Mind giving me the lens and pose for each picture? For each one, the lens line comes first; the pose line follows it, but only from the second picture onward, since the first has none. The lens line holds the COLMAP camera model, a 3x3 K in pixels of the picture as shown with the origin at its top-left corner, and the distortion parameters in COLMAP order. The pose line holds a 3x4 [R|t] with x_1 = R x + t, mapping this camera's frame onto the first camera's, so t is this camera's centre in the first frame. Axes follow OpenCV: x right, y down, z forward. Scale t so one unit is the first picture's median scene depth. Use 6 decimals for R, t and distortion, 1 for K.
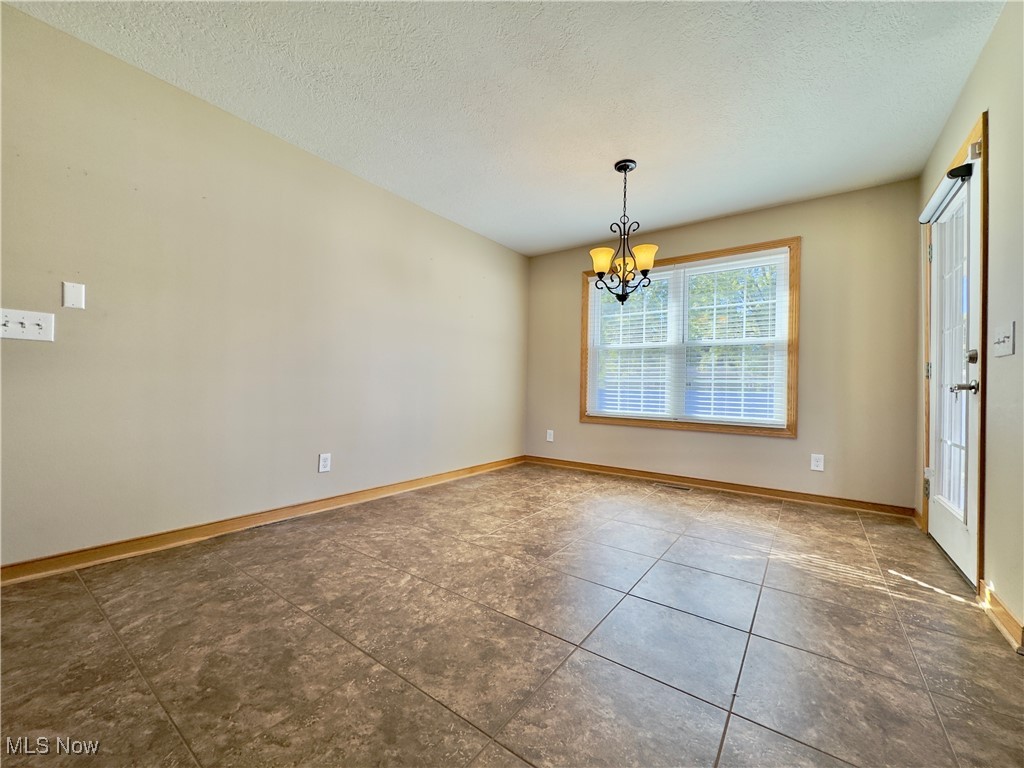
lens RADIAL K [[411.1, 0, 509.8], [0, 411.1, 384.4], [0, 0, 1]] dist [0.011318, 0.000010]
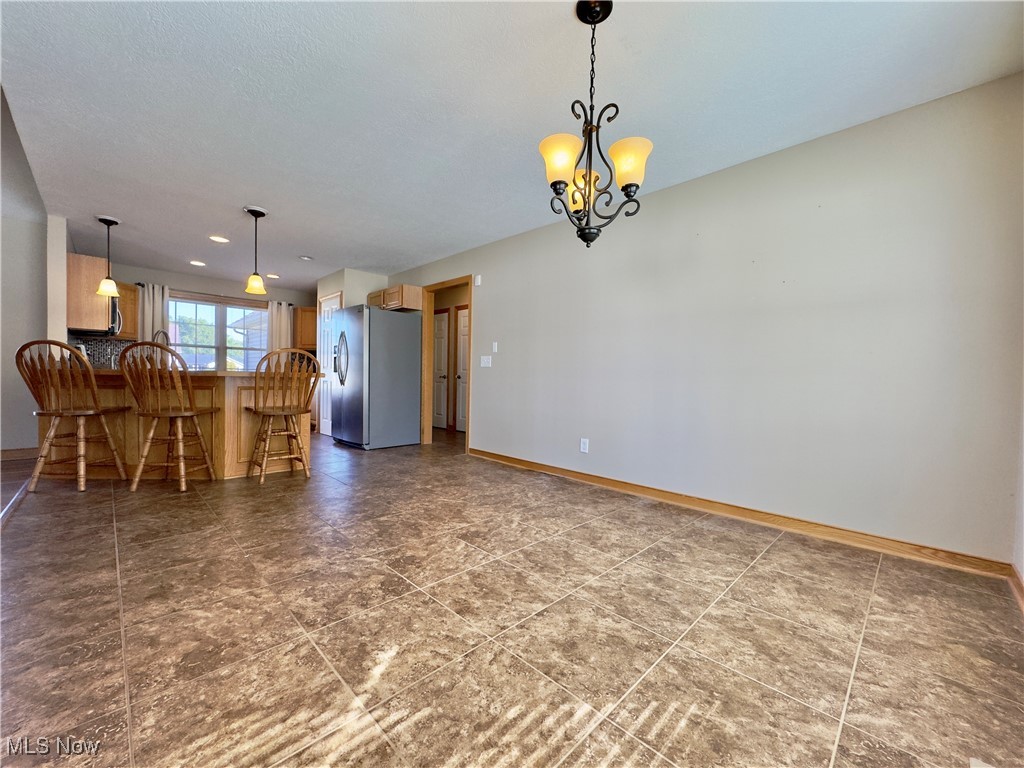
lens RADIAL K [[411.1, 0, 507.3], [0, 411.1, 381.1], [0, 0, 1]] dist [0.011318, 0.000010]
pose [[-0.166654, -0.021581, -0.985779, 1.080099], [-0.015277, 0.999697, -0.019303, 0.022996], [0.985897, 0.011843, -0.166933, 1.223971]]
